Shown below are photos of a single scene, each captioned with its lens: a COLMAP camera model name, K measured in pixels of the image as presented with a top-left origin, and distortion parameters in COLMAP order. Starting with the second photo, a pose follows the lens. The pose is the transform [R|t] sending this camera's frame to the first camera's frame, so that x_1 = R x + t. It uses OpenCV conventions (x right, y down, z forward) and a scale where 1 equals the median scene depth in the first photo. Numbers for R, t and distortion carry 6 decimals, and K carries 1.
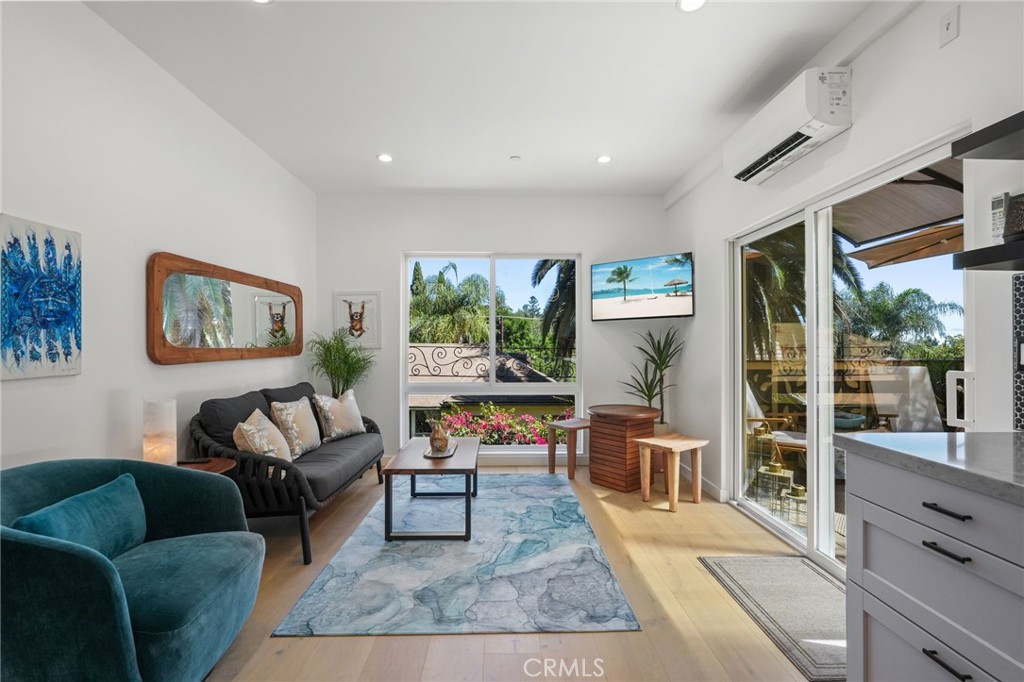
lens RADIAL K [[445.8, 0, 509.7], [0, 445.8, 337.9], [0, 0, 1]] dist [-0.018641, 0.006452]
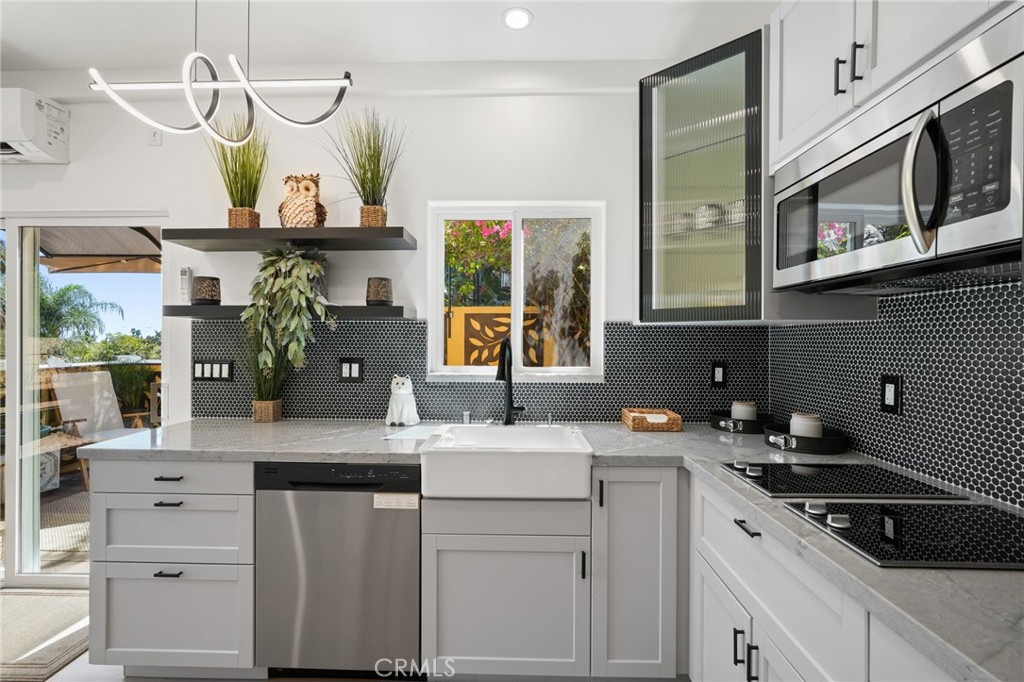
lens RADIAL K [[445.8, 0, 509.7], [0, 445.8, 337.9], [0, 0, 1]] dist [-0.018641, 0.006452]
pose [[0.045751, 0.001258, 0.998952, -0.259809], [-0.011725, 0.999931, -0.000722, -0.061515], [-0.998884, -0.011680, 0.045763, -0.142776]]
